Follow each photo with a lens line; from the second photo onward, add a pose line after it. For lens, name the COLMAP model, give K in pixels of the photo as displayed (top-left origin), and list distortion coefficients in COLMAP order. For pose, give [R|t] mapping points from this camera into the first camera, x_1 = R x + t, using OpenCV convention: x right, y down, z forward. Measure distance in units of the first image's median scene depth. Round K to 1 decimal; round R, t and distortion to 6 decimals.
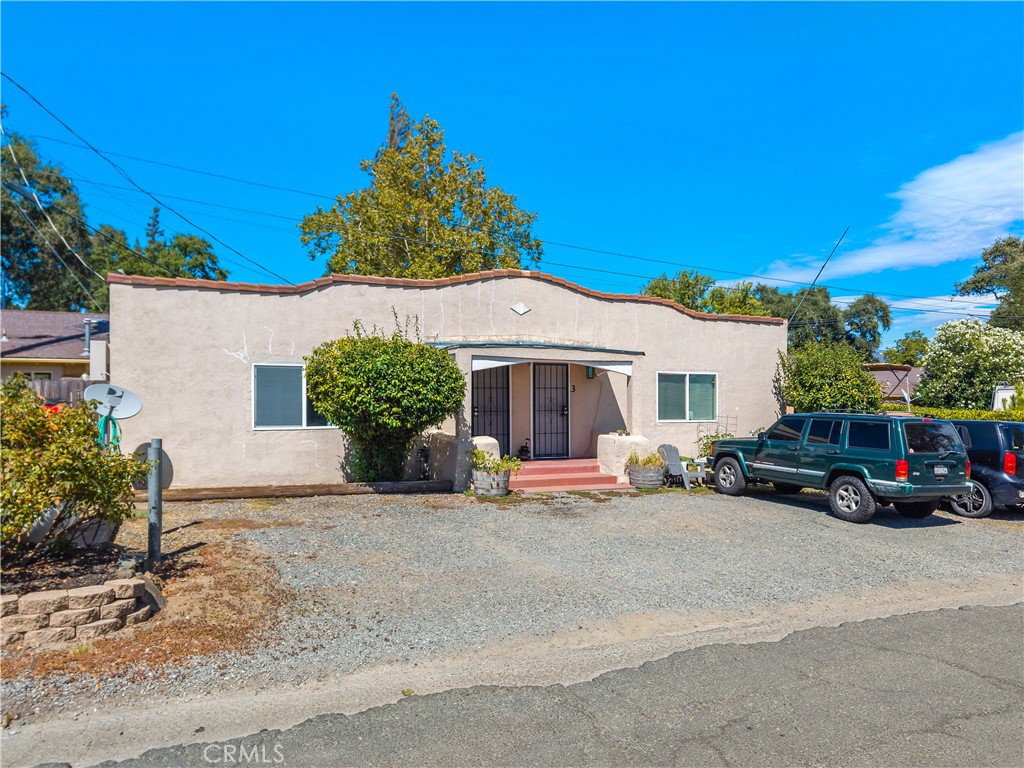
lens RADIAL K [[697.9, 0, 498.2], [0, 697.9, 431.5], [0, 0, 1]] dist [0.033321, -0.026352]
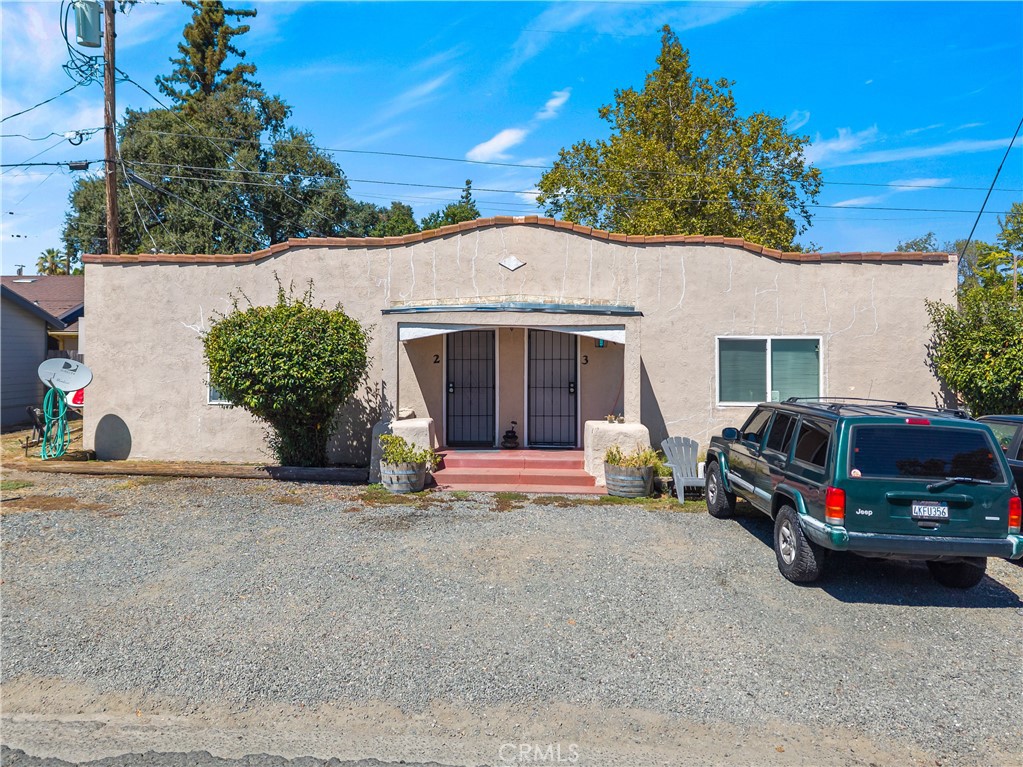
lens RADIAL K [[754.9, 0, 494.5], [0, 754.9, 373.8], [0, 0, 1]] dist [0.039568, -0.036146]
pose [[0.894104, 0.008319, -0.447782, 0.438871], [-0.022484, 0.999400, -0.026328, -0.023340], [0.447295, 0.033607, 0.893755, 0.214449]]
